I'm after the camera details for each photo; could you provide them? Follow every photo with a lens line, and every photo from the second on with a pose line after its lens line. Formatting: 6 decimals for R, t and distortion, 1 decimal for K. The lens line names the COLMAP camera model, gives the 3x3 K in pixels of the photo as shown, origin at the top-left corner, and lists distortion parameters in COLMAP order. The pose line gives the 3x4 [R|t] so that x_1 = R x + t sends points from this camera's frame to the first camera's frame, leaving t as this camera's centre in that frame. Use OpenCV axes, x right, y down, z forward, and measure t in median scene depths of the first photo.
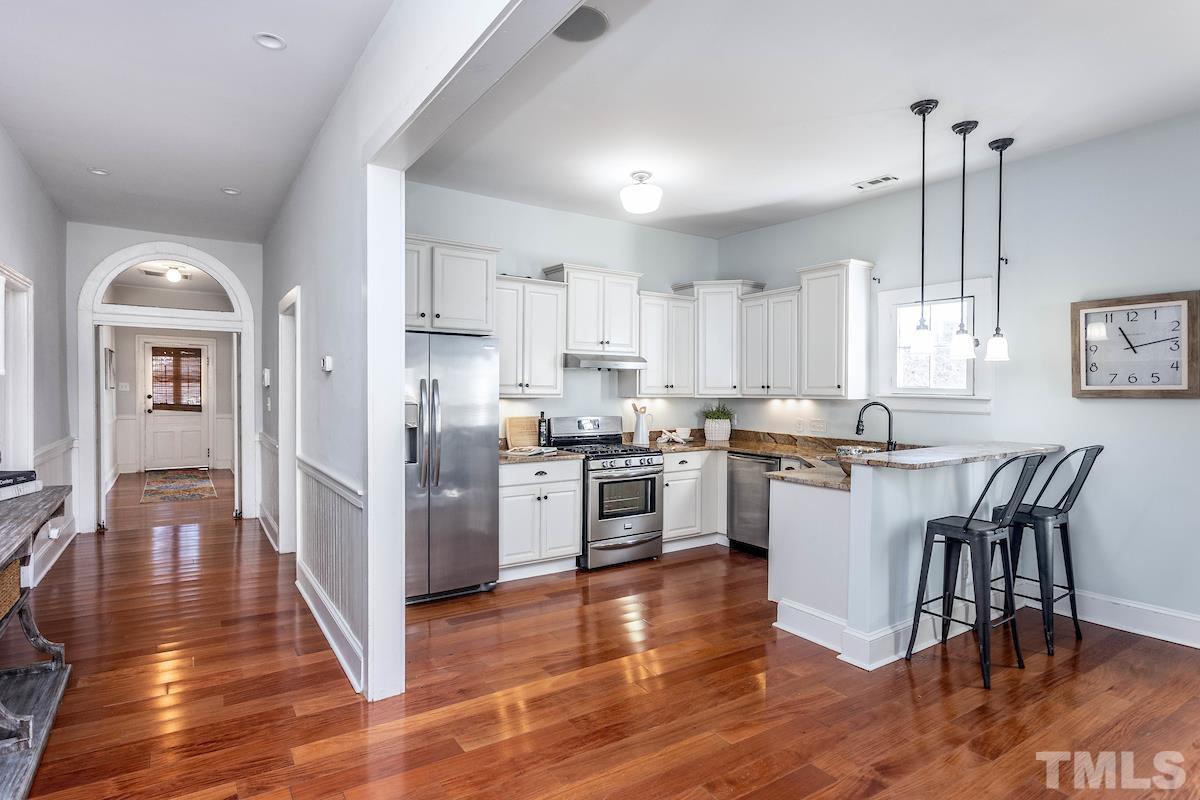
lens RADIAL K [[637.8, 0, 597.1], [0, 637.8, 399.9], [0, 0, 1]] dist [-0.000006, 0.000473]
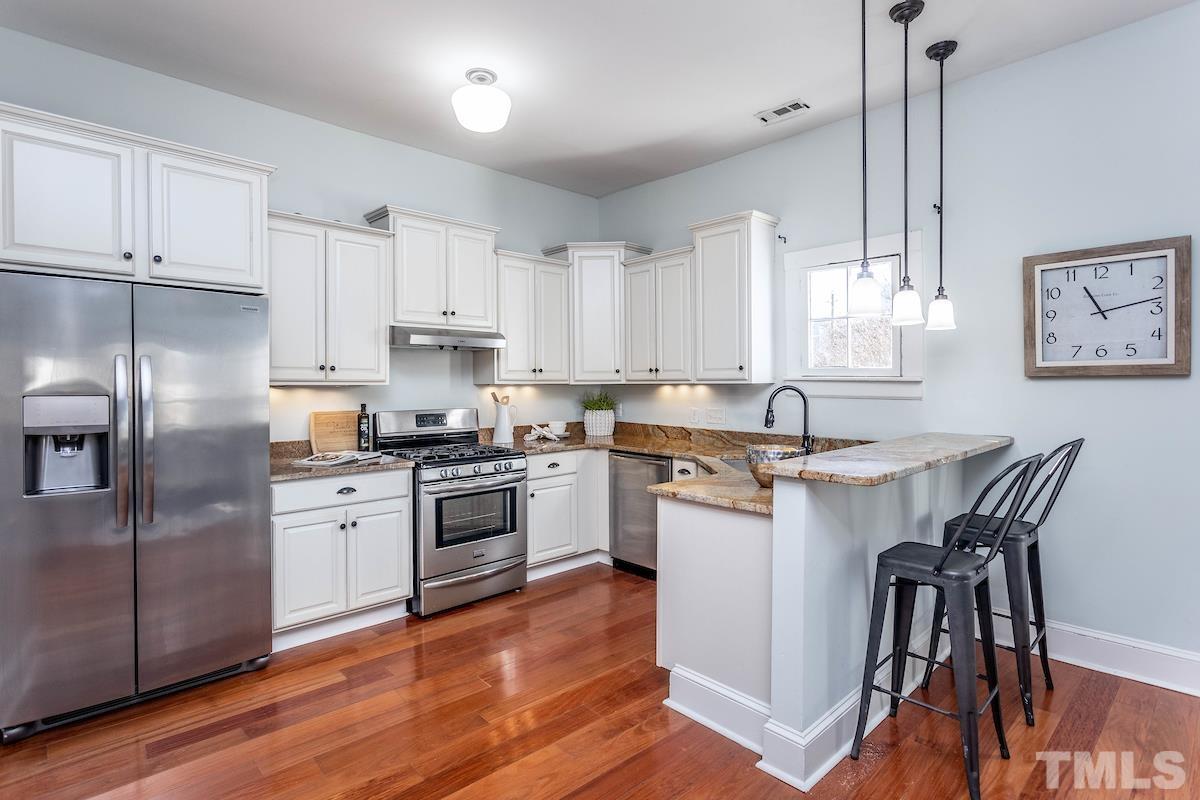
lens RADIAL K [[606.4, 0, 603.4], [0, 606.4, 386.8], [0, 0, 1]] dist [-0.003395, 0.001550]
pose [[0.986245, -0.009489, 0.165020, 0.079116], [0.010938, 0.999909, -0.007870, 0.007199], [-0.164930, 0.009567, 0.986259, 0.267484]]
